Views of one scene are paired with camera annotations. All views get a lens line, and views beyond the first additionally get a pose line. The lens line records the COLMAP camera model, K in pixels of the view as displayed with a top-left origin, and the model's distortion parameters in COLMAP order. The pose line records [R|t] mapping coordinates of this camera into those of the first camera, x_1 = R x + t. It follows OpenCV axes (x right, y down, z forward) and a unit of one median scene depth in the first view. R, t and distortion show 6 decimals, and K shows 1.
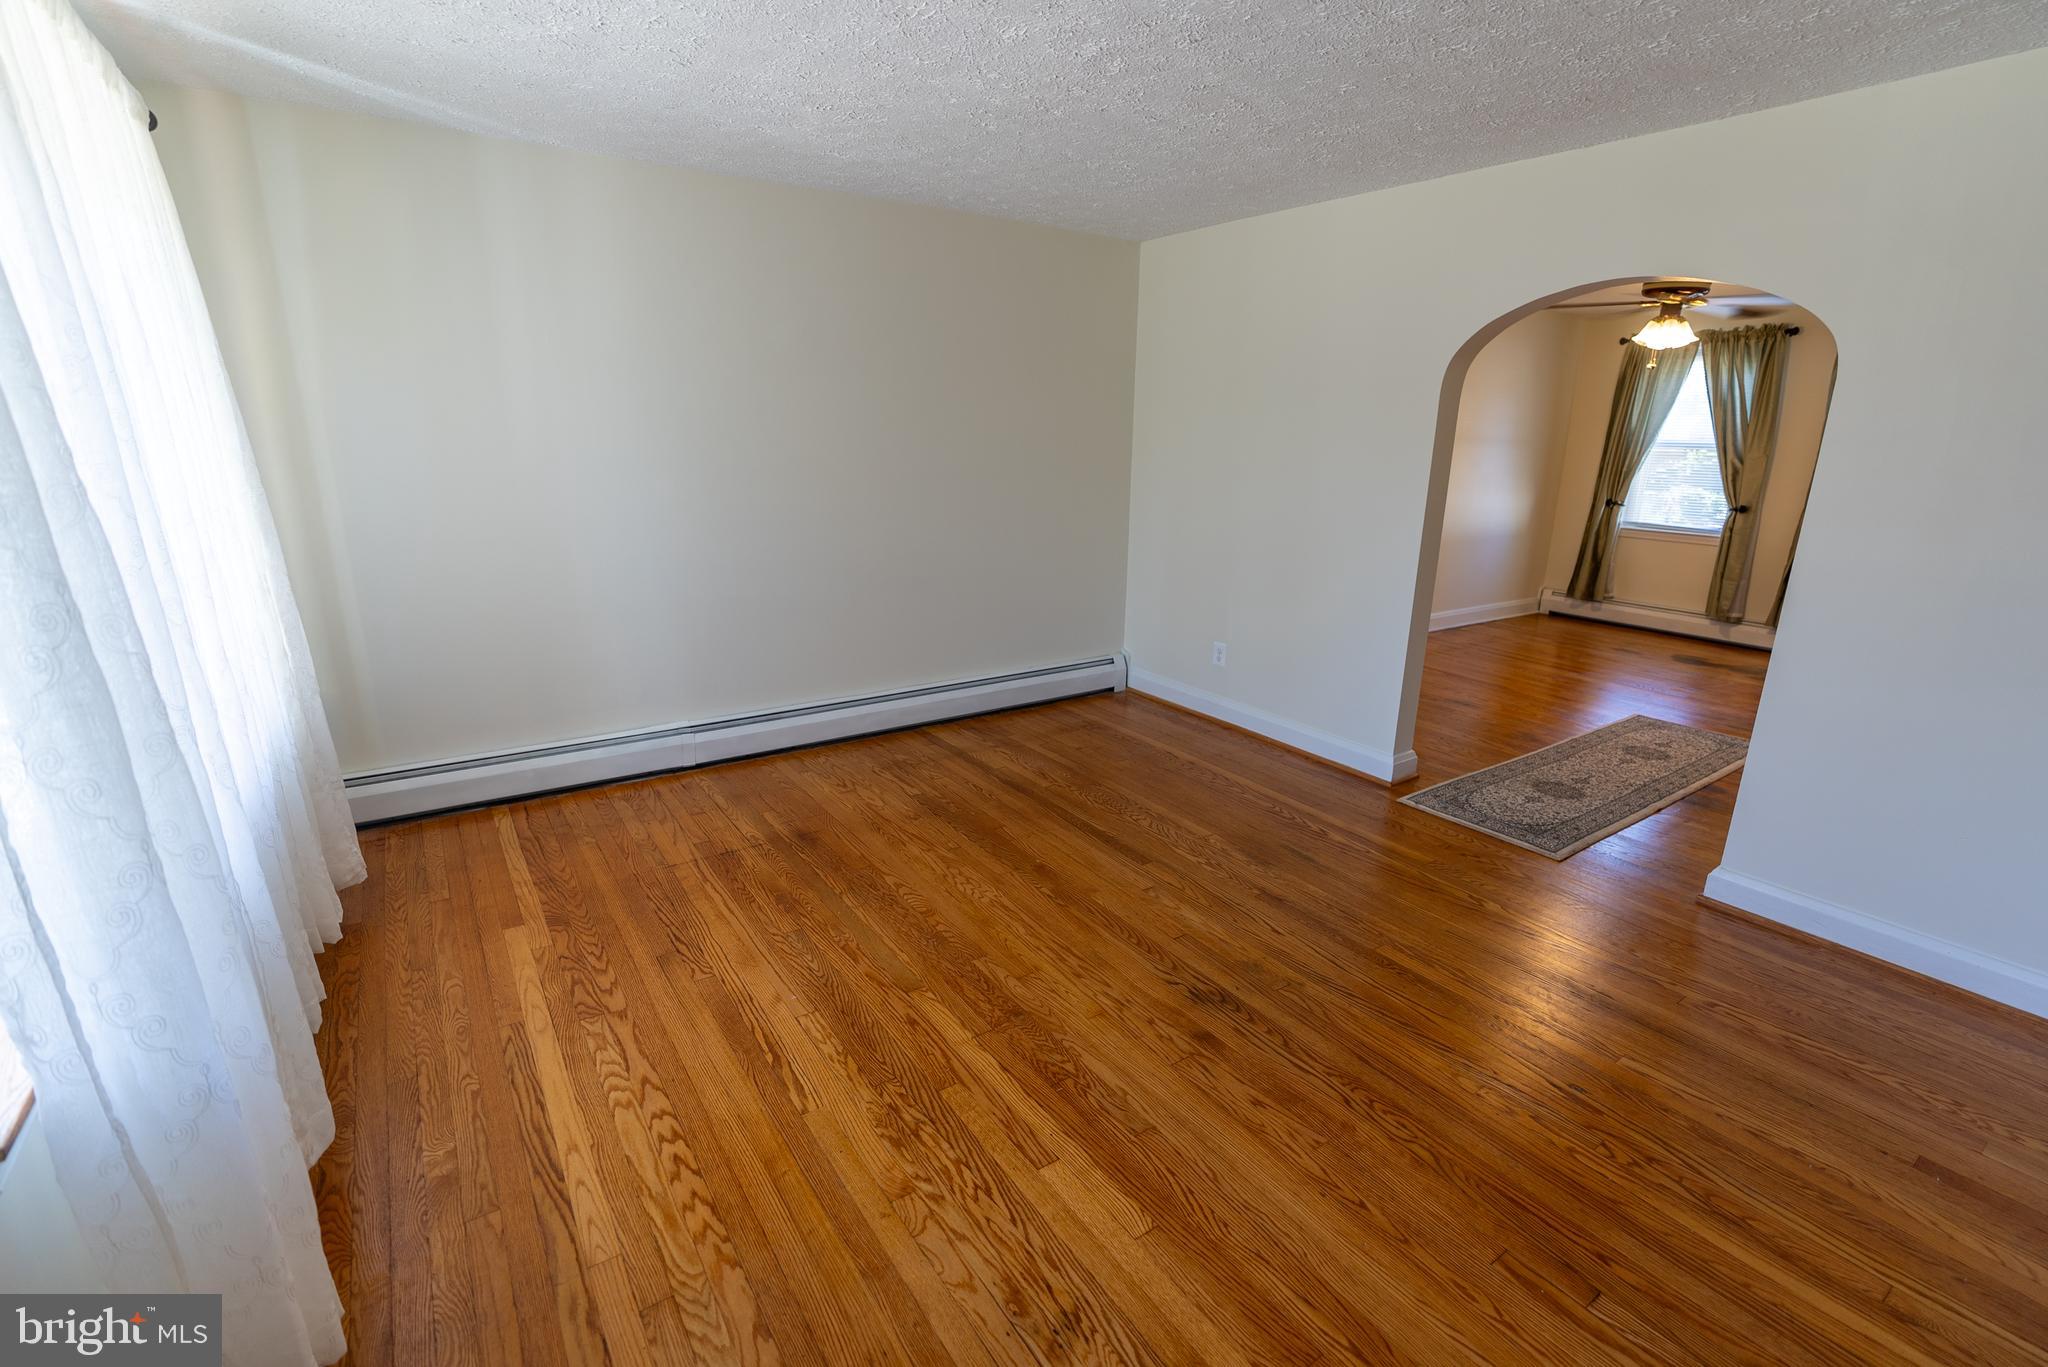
lens RADIAL K [[909.5, 0, 1024.0], [0, 909.5, 683.5], [0, 0, 1]] dist [-0.012430, 0.000446]
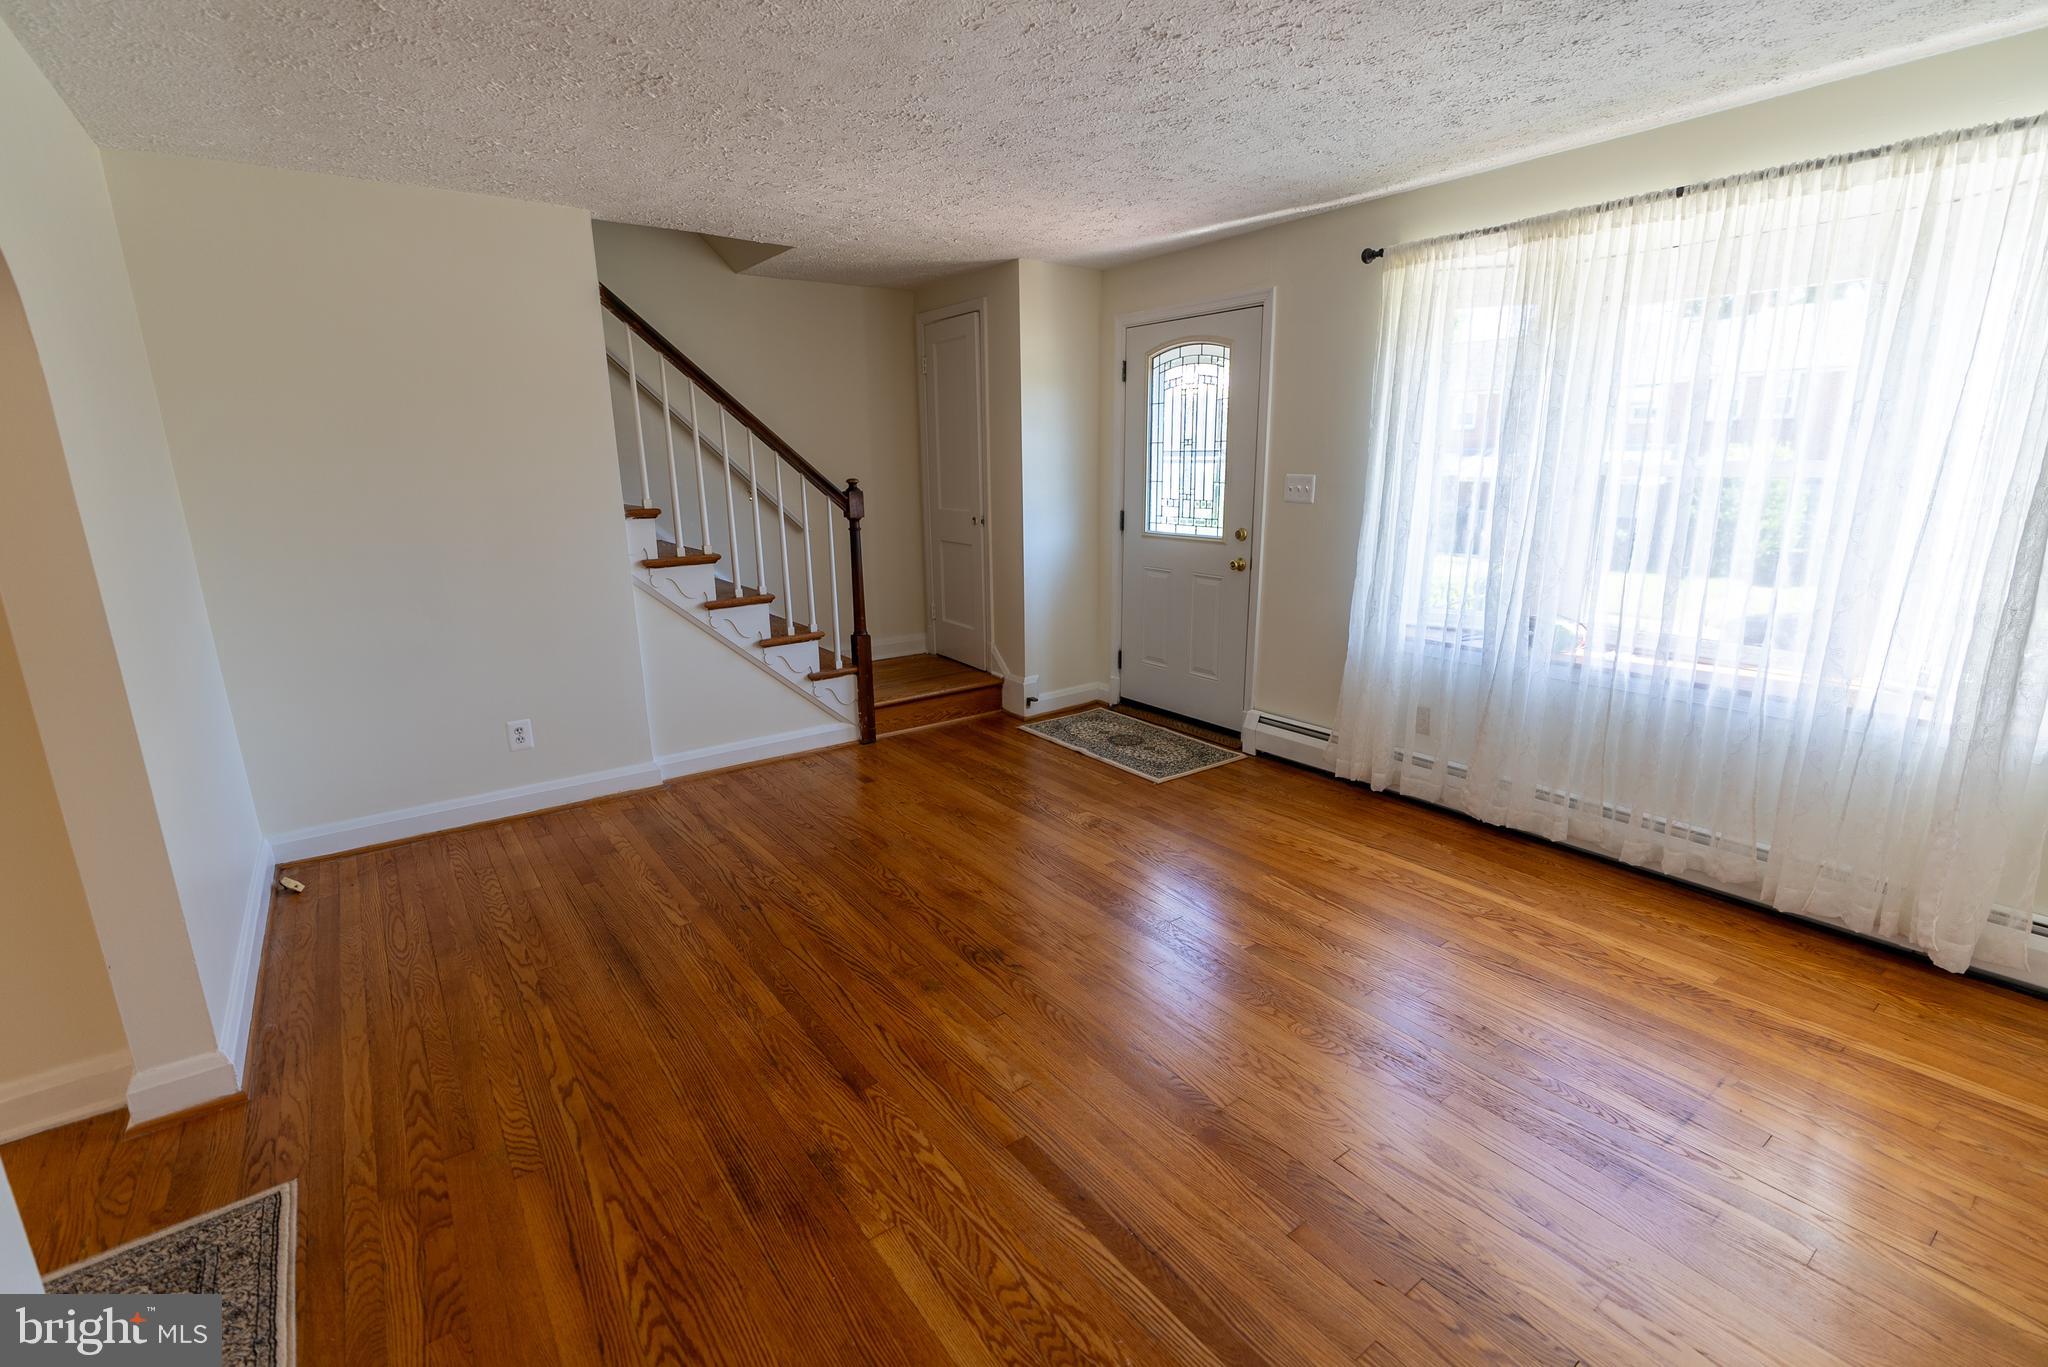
lens RADIAL K [[921.9, 0, 1030.2], [0, 921.9, 678.7], [0, 0, 1]] dist [-0.008569, 0.001272]
pose [[-0.999077, 0.006226, -0.042493, 0.224950], [-0.015256, 0.873458, 0.486661, -0.565730], [0.040146, 0.486860, -0.872557, 2.077937]]
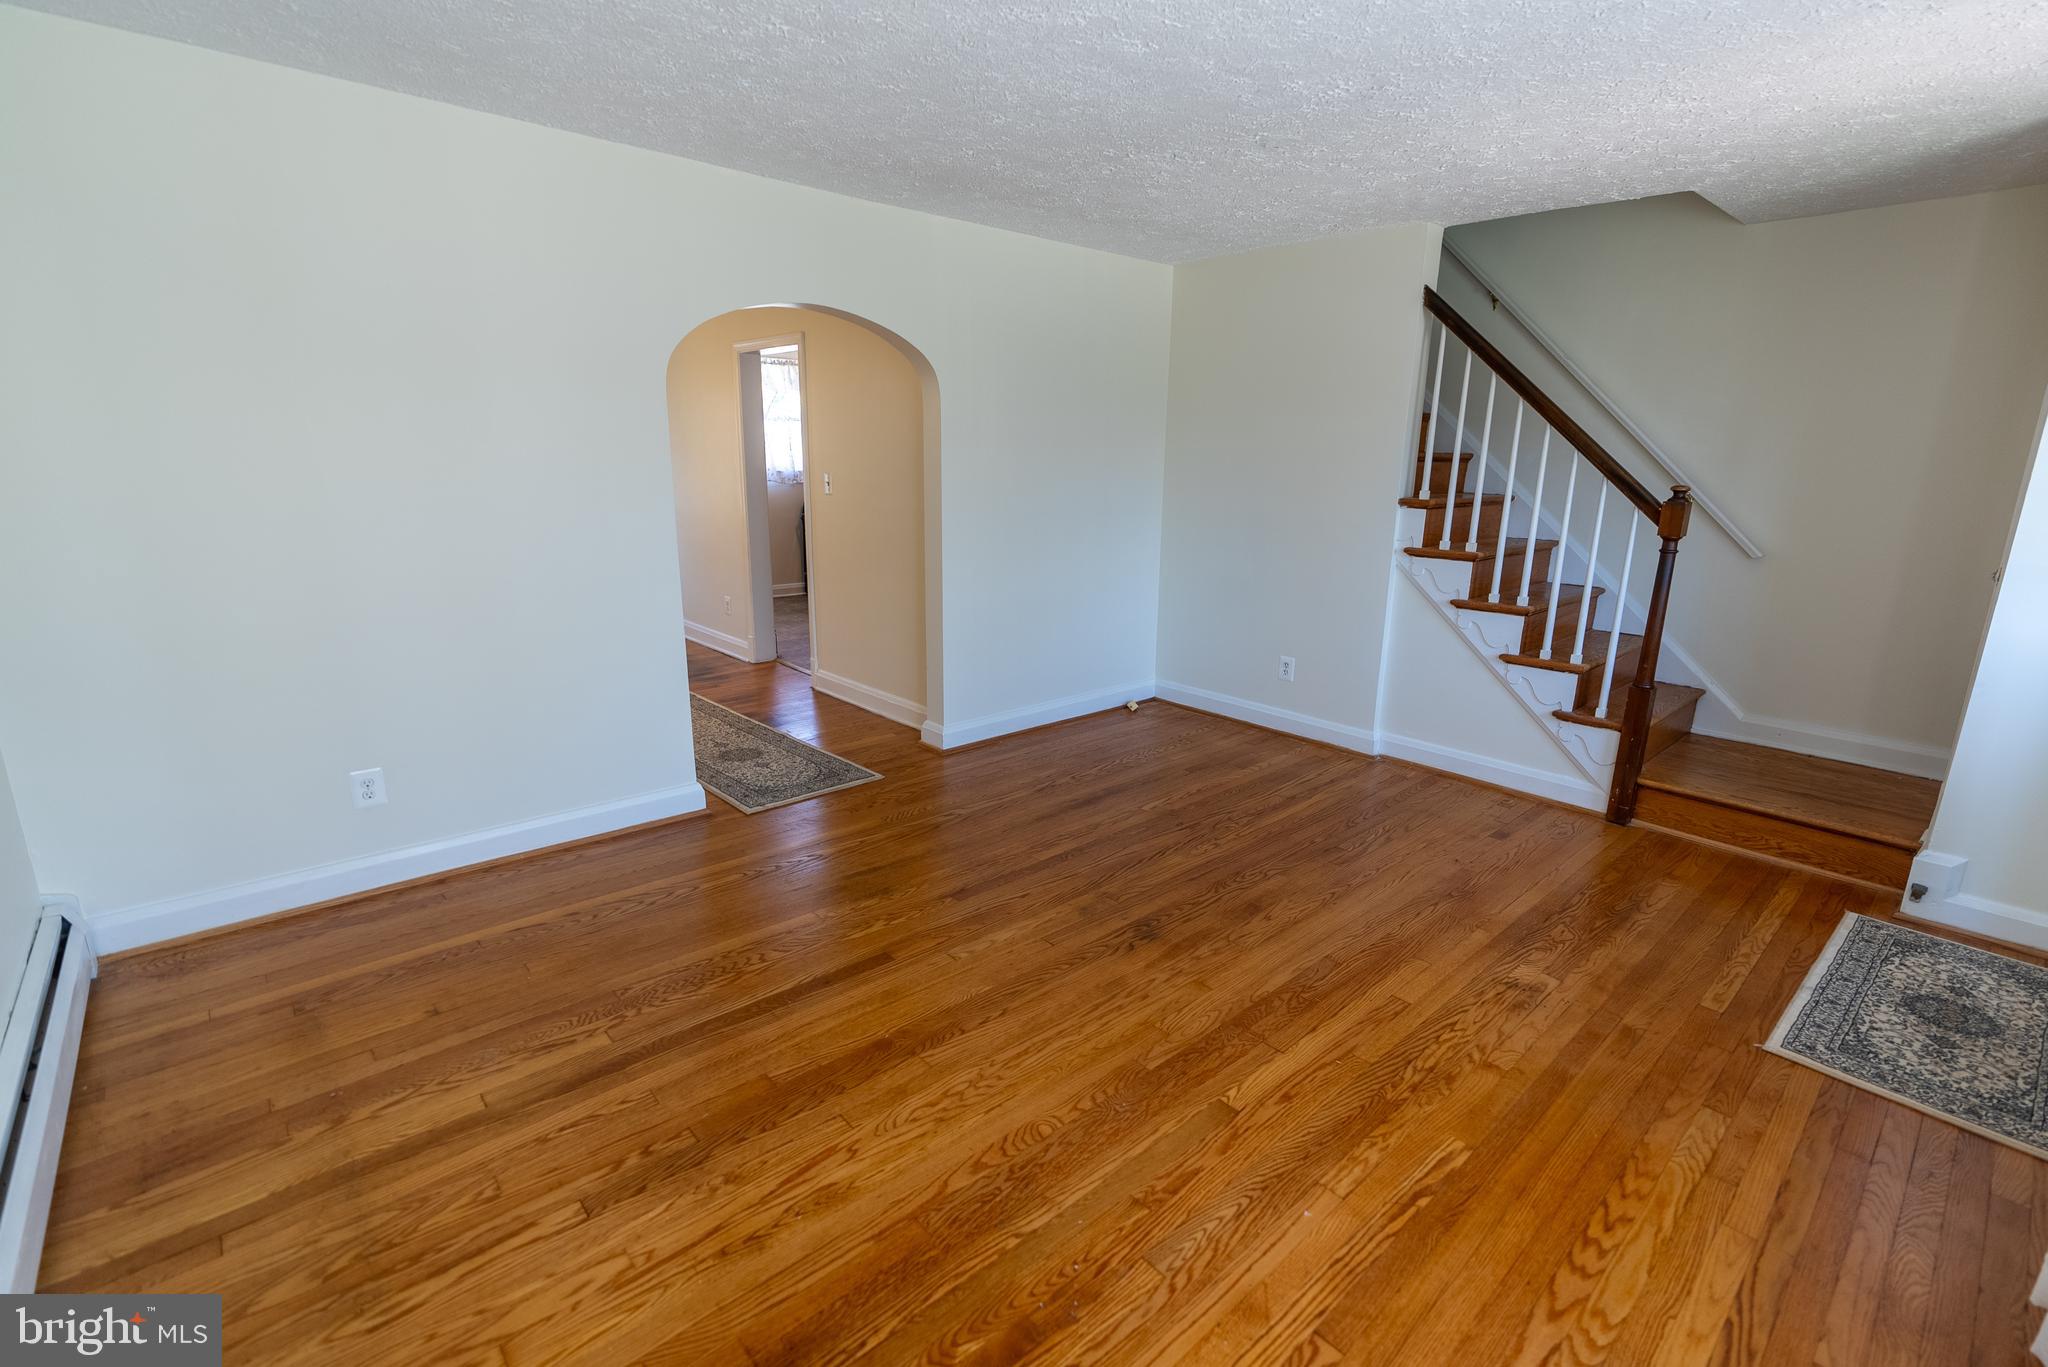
lens RADIAL K [[921.9, 0, 1030.2], [0, 921.9, 678.7], [0, 0, 1]] dist [-0.008569, 0.001272]
pose [[-0.130444, -0.257528, 0.957426, -0.926195], [0.250940, 0.925658, 0.283172, -0.361209], [-0.959173, 0.277194, -0.056122, 1.277177]]
